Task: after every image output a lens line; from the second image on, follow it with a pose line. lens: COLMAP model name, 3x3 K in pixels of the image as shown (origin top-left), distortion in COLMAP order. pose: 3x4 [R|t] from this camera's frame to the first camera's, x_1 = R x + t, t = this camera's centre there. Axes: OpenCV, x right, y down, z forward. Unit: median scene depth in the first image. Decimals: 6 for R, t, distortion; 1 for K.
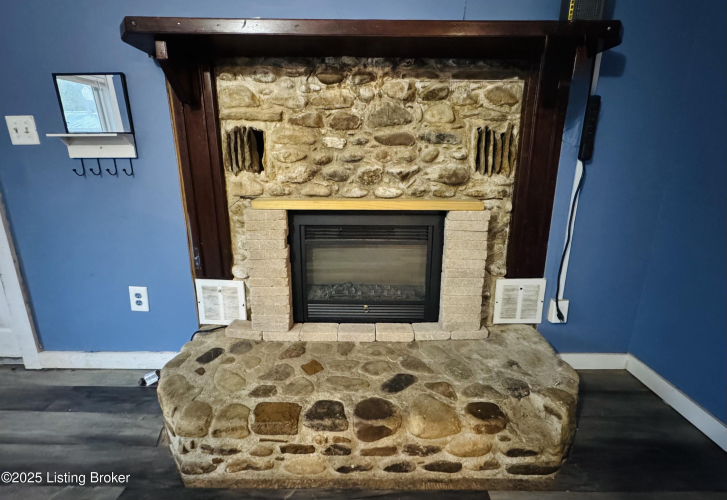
lens RADIAL K [[303.5, 0, 368.2], [0, 303.5, 227.5], [0, 0, 1]] dist [-0.000153, 0.000331]
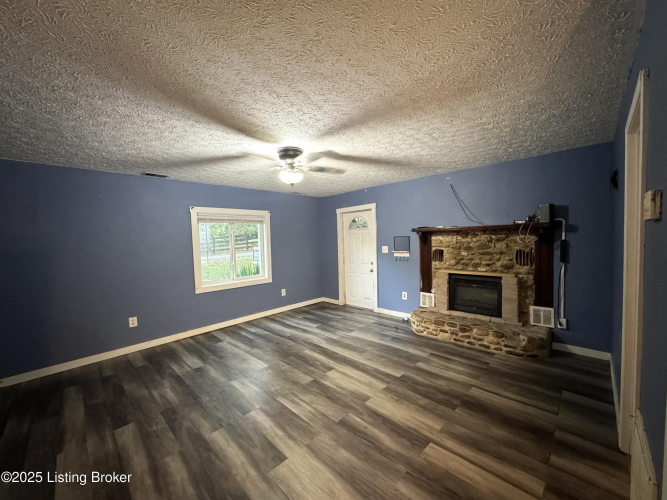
lens RADIAL K [[265.4, 0, 334.3], [0, 265.4, 250.2], [0, 0, 1]] dist [0.001884, 0.000005]
pose [[0.715790, 0.007930, -0.698271, 0.888558], [-0.131507, 0.983575, -0.123637, 0.225260], [0.685821, 0.180326, 0.705076, -2.014726]]
